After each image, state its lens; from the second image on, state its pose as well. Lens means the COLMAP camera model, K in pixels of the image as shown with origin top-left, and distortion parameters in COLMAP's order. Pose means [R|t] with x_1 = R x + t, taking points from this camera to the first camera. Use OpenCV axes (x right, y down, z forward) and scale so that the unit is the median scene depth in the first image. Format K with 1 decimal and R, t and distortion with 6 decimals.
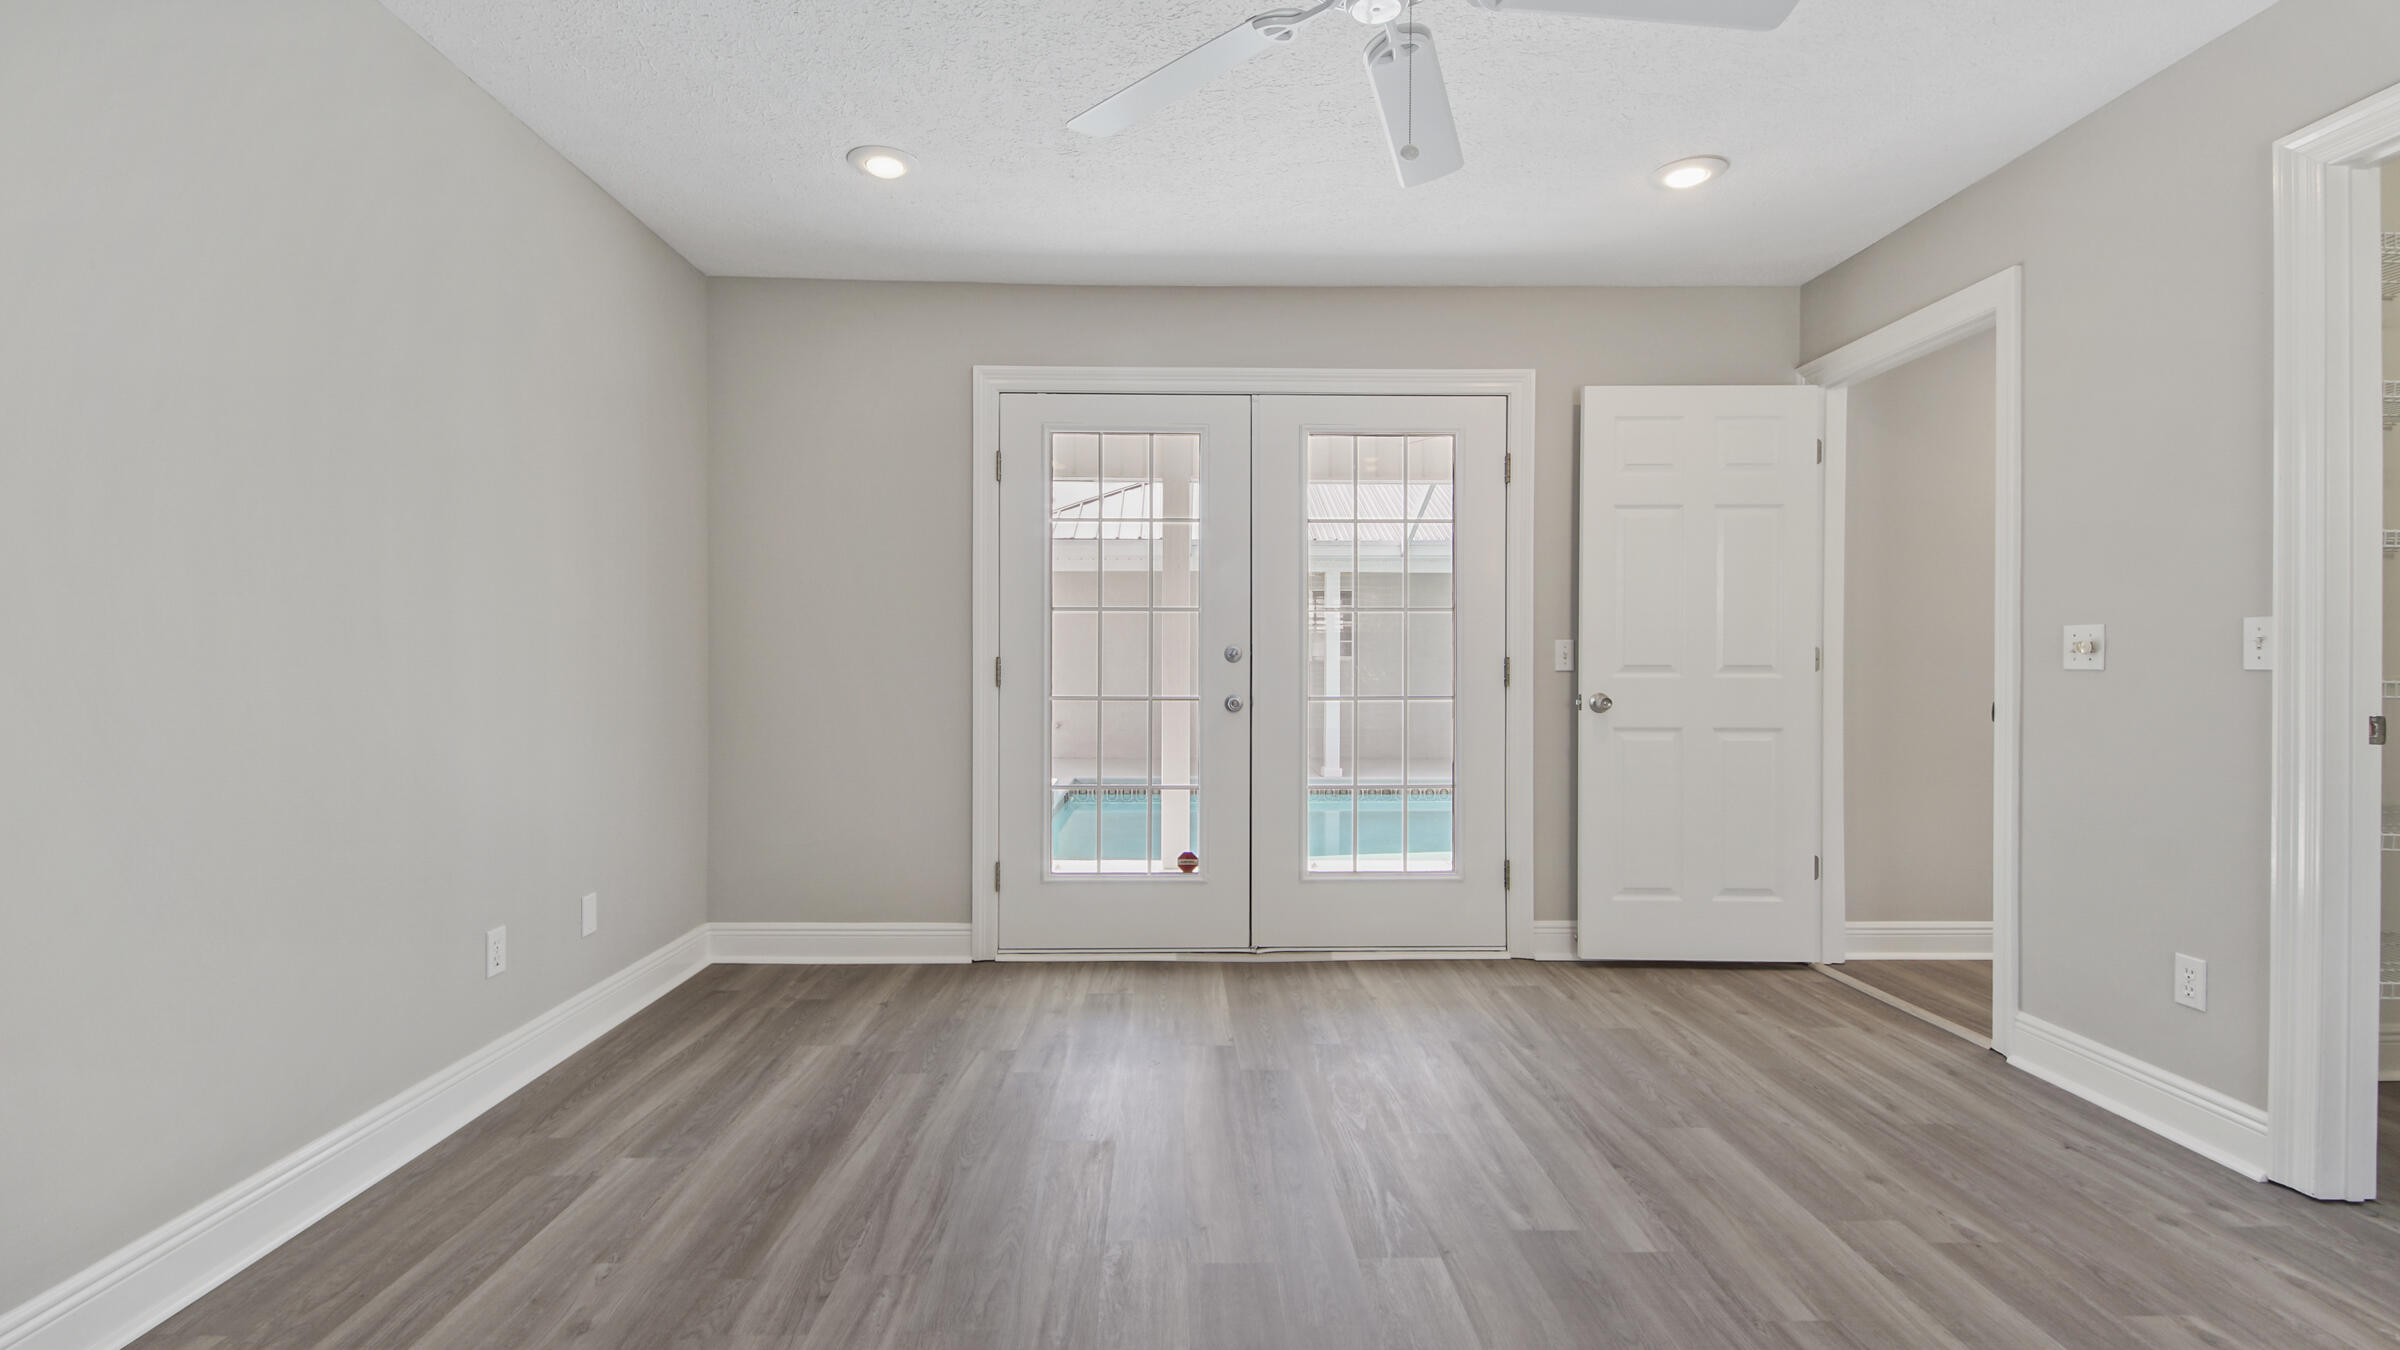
lens RADIAL K [[1050.7, 0, 1200.0], [0, 1050.7, 675.0], [0, 0, 1]] dist [0.002015, 0.000069]
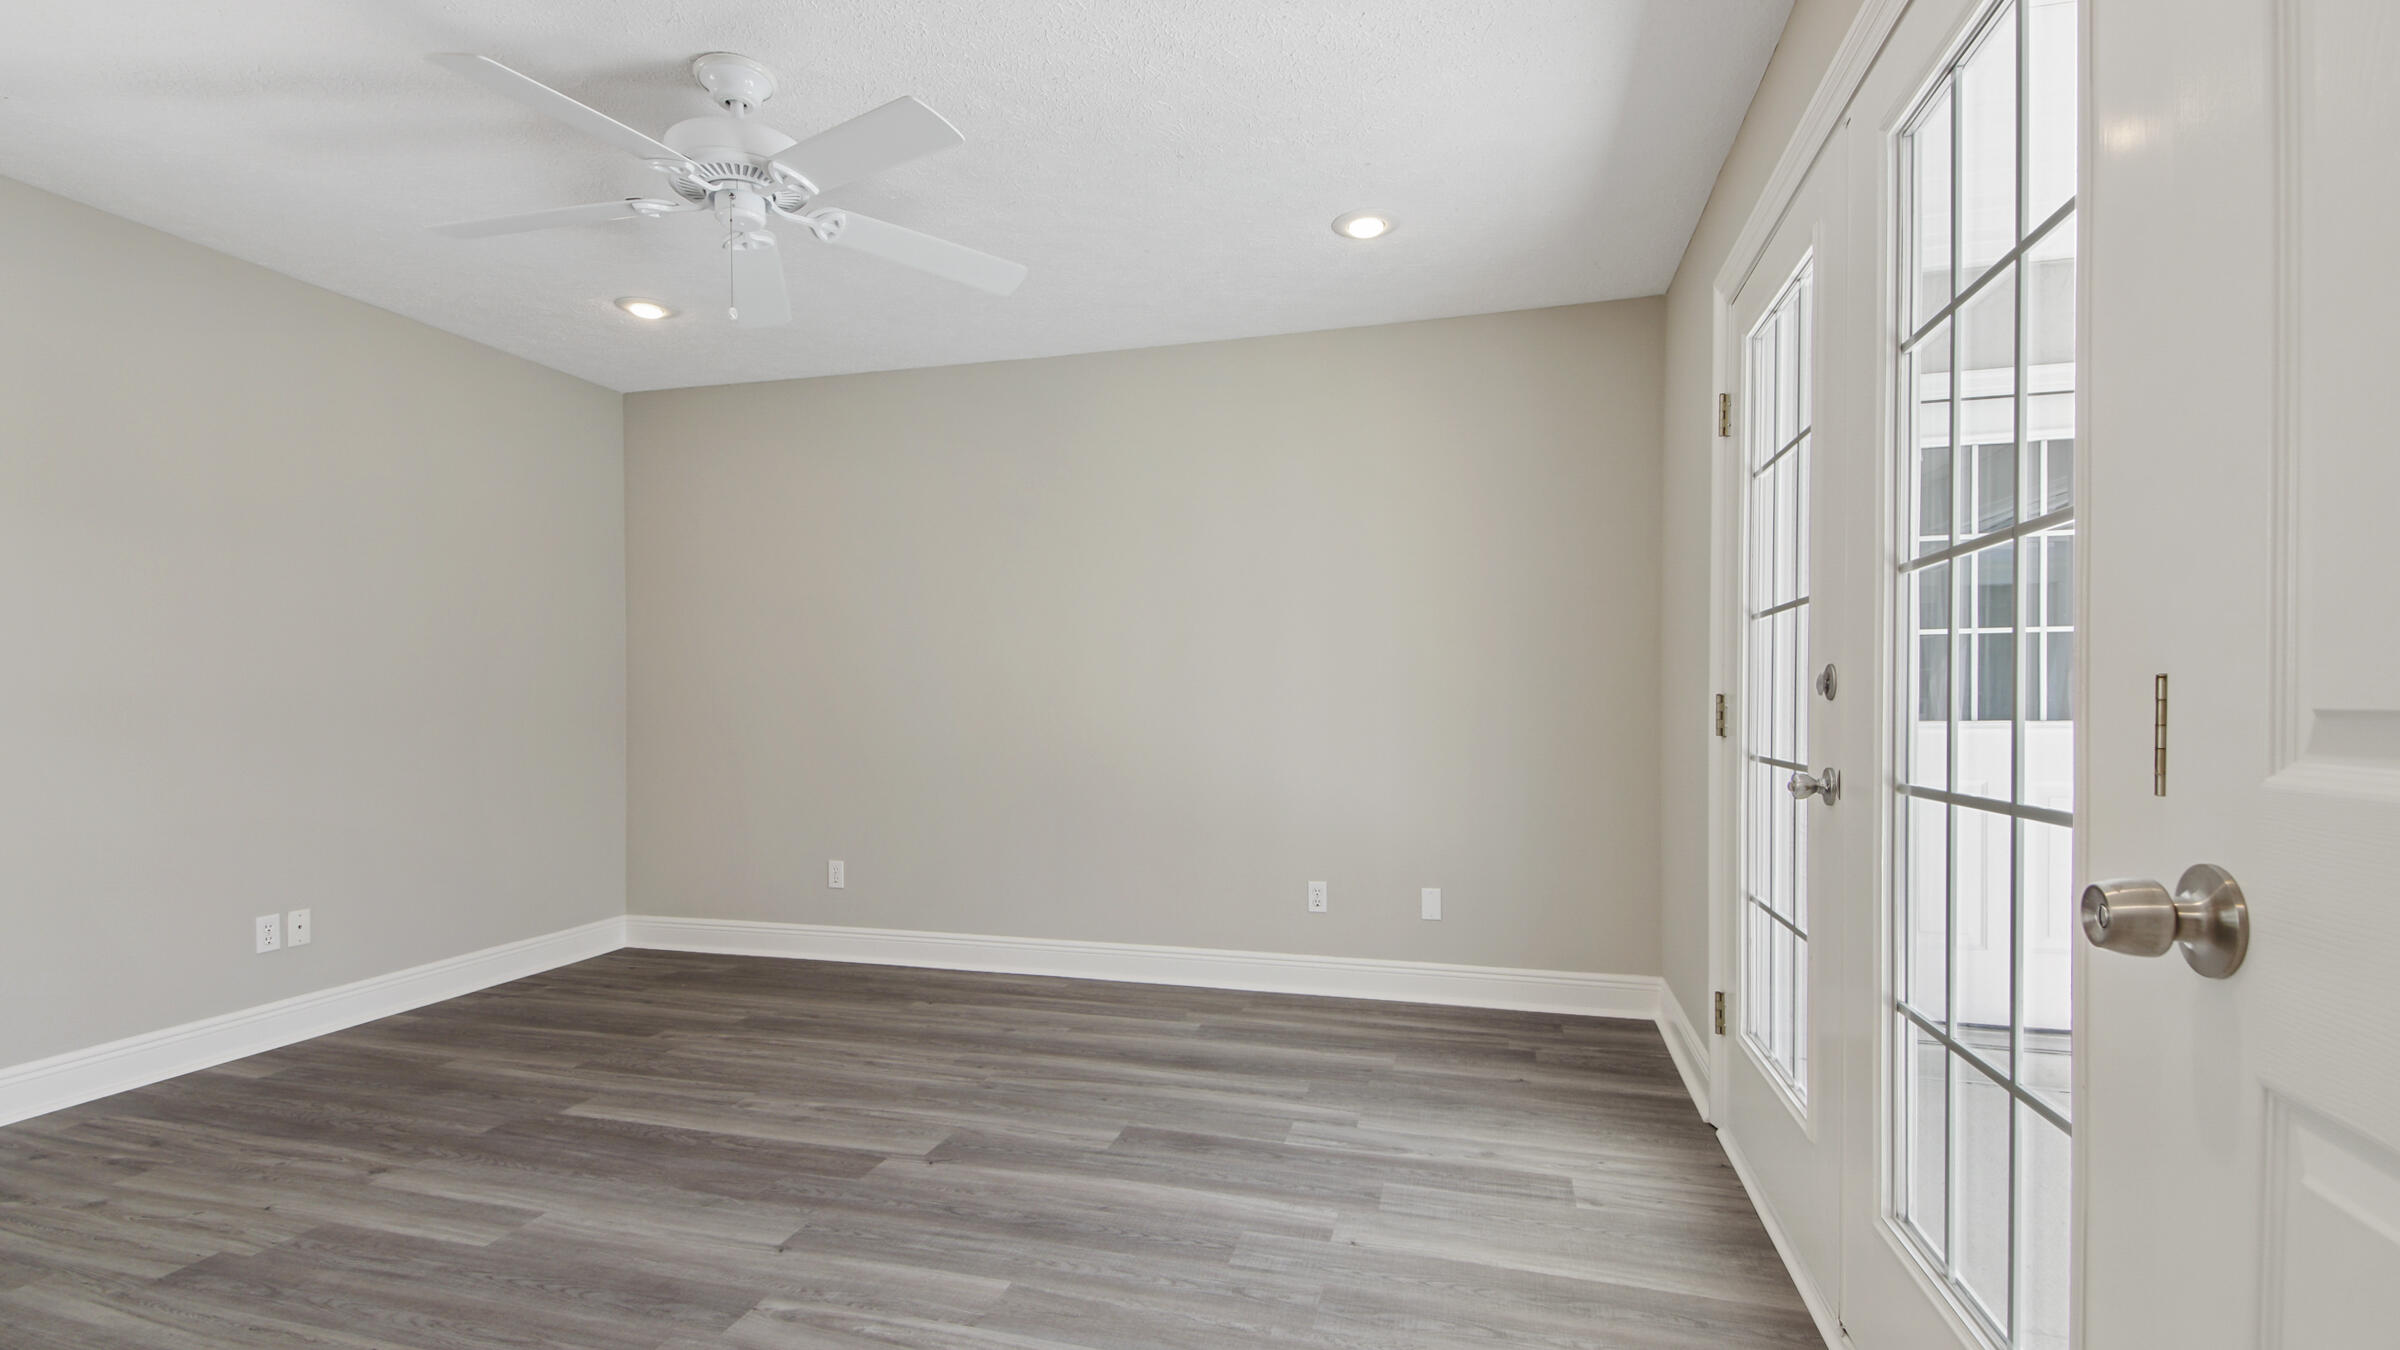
lens RADIAL K [[1088.5, 0, 1187.9], [0, 1088.5, 720.0], [0, 0, 1]] dist [0.000531, -0.000040]
pose [[-0.283401, 0.014894, -0.958886, 1.156326], [-0.008252, 0.999805, 0.017969, -0.019976], [0.958966, 0.013005, -0.283223, 1.671732]]
